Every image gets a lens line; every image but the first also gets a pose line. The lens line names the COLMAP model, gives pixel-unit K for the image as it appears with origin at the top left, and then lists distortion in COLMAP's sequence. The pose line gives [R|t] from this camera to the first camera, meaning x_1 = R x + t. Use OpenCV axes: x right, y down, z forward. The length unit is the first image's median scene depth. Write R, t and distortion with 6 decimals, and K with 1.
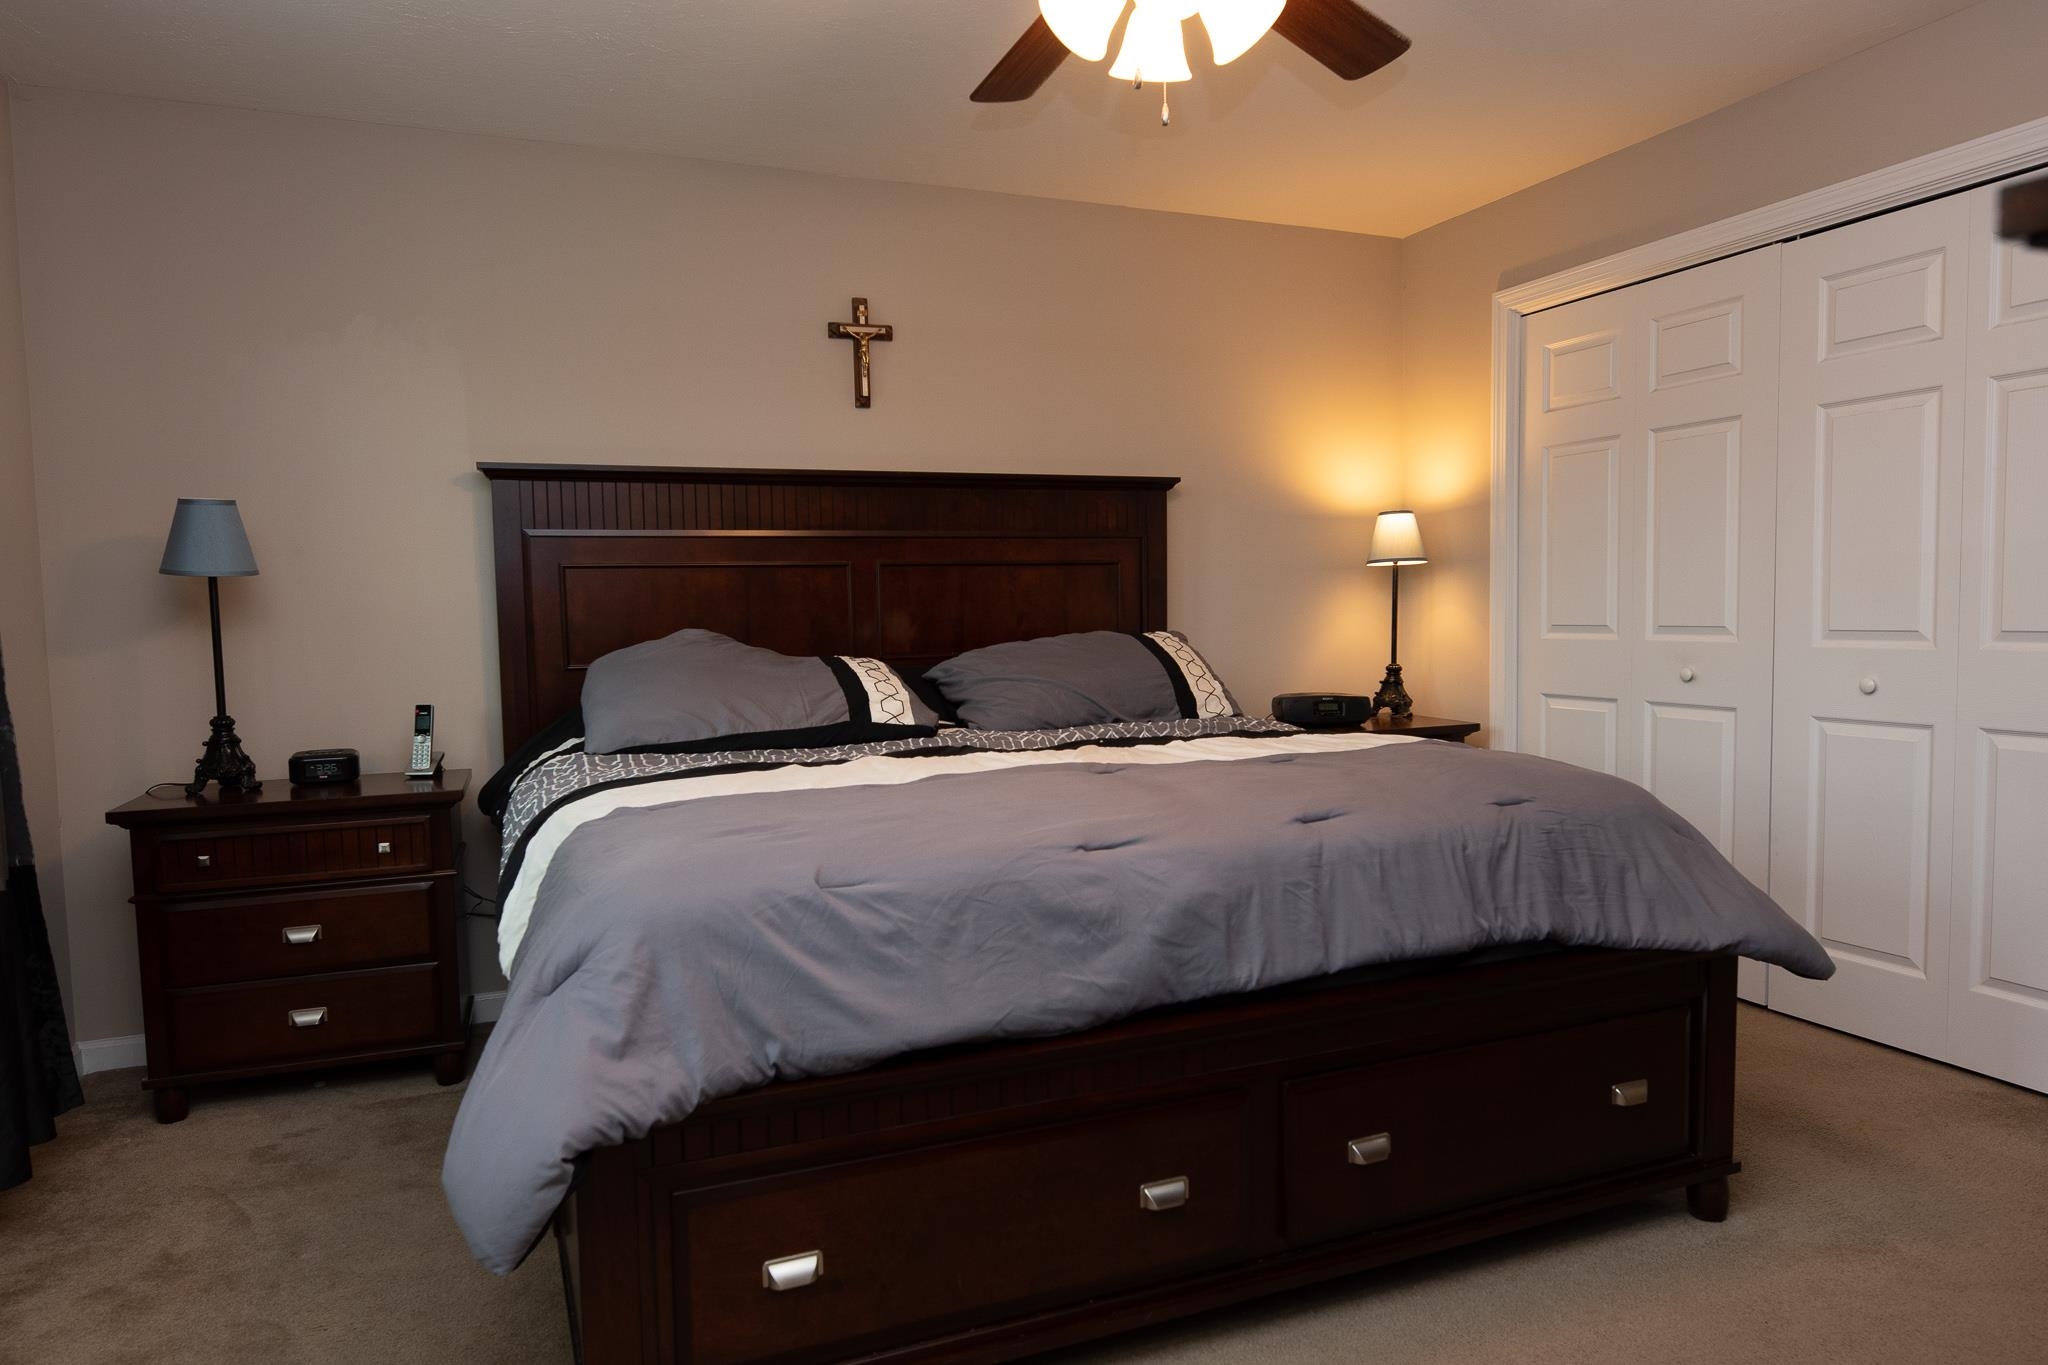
lens RADIAL K [[1268.9, 0, 1001.6], [0, 1268.9, 685.1], [0, 0, 1]] dist [-0.002486, -0.000884]
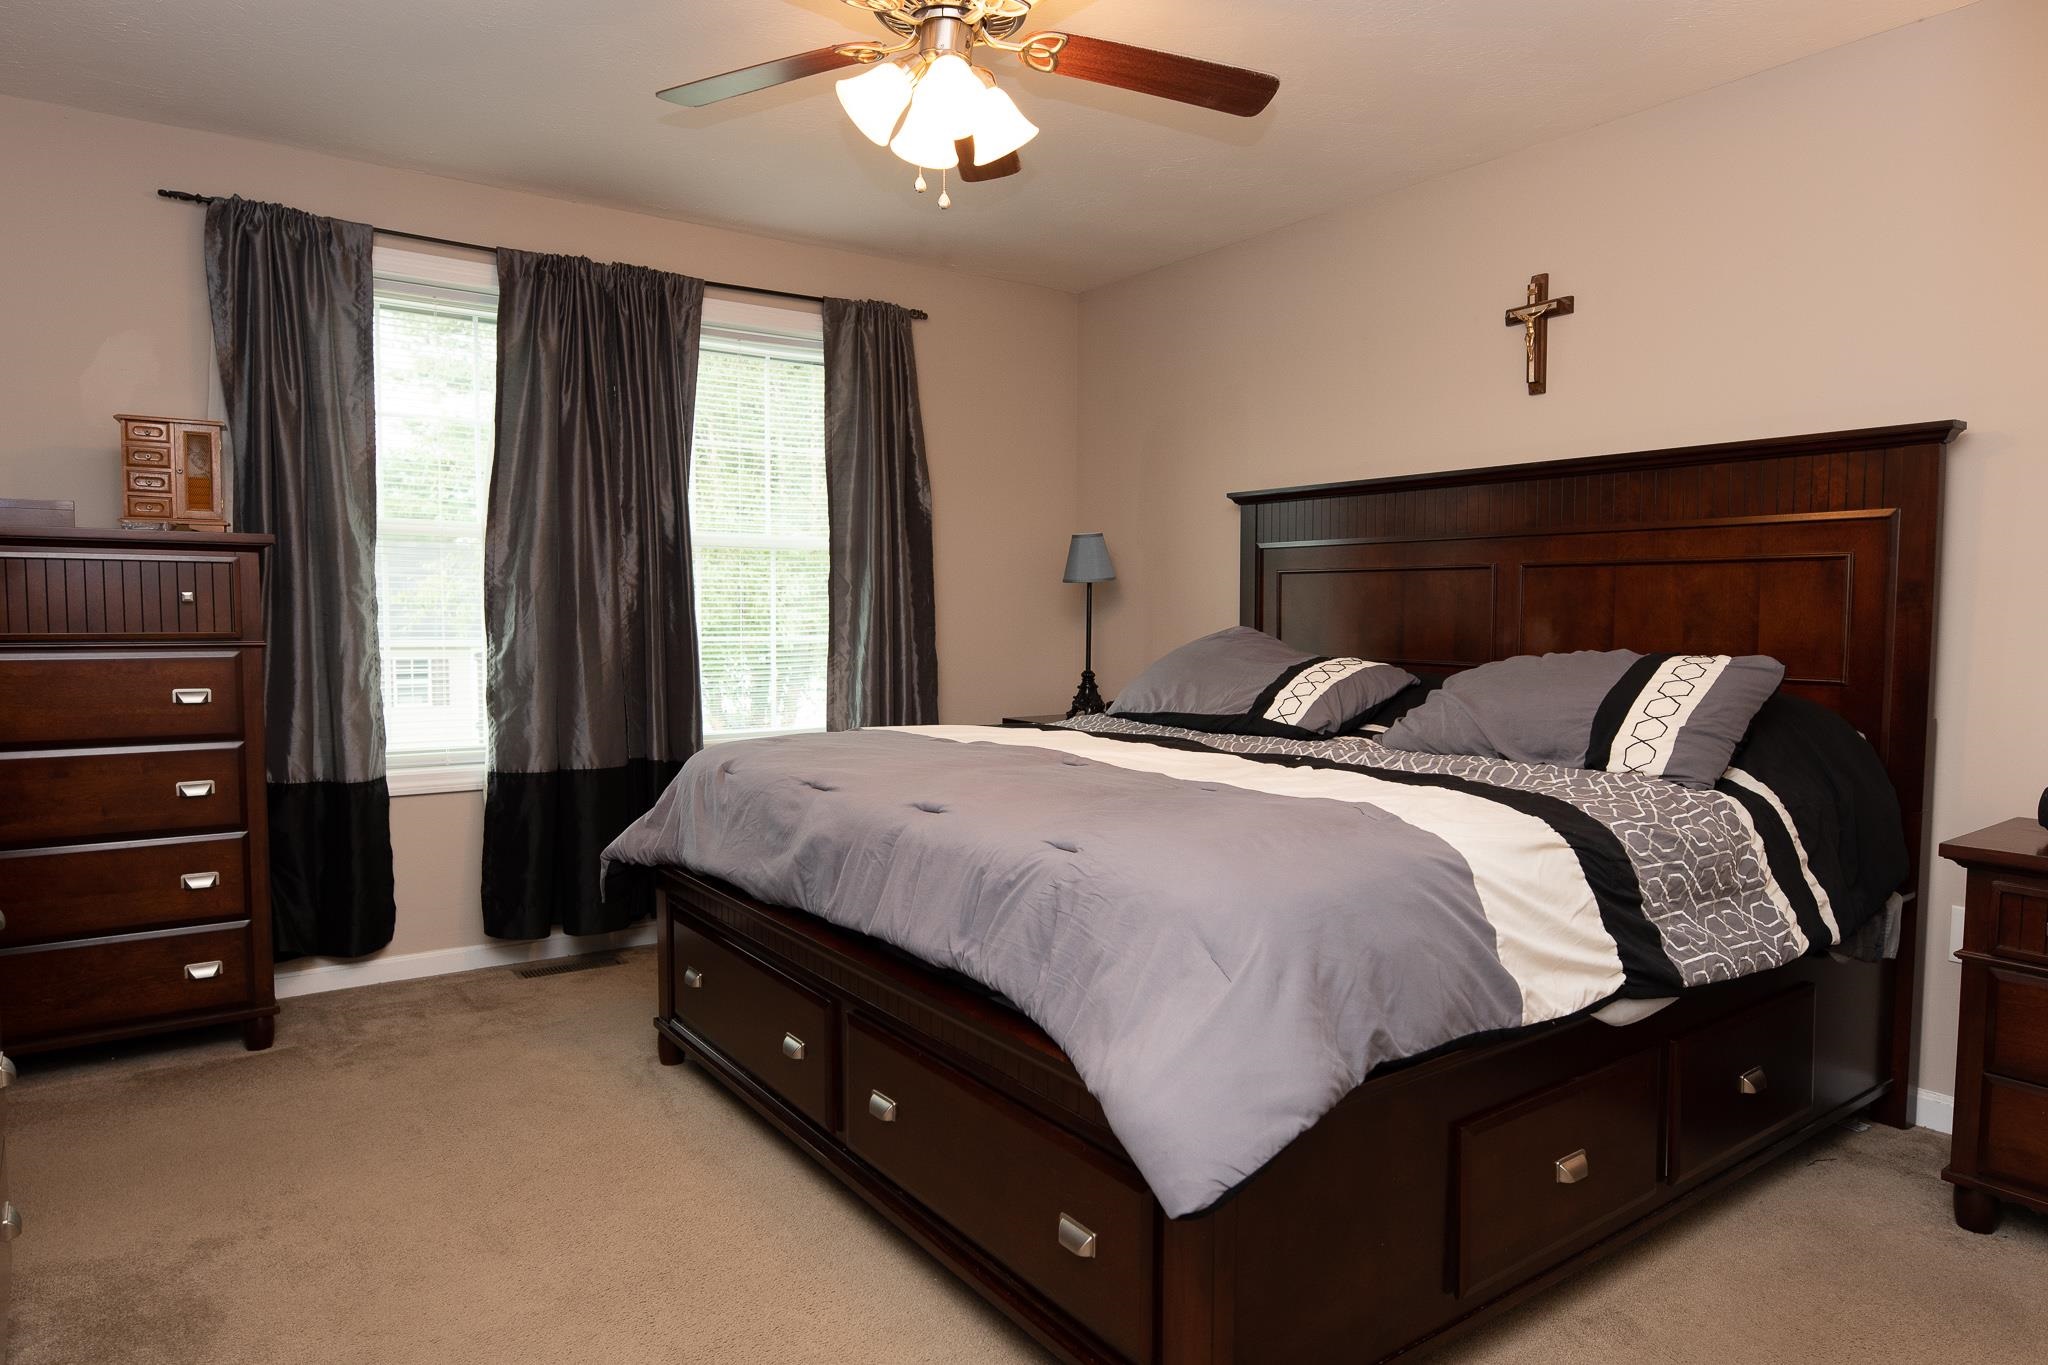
lens RADIAL K [[1268.9, 0, 1001.6], [0, 1268.9, 685.1], [0, 0, 1]] dist [-0.002486, -0.000884]
pose [[0.236263, 0.080182, -0.968375, 0.779885], [-0.069561, 0.995428, 0.065450, -0.047028], [0.969196, 0.051897, 0.240760, 0.461033]]
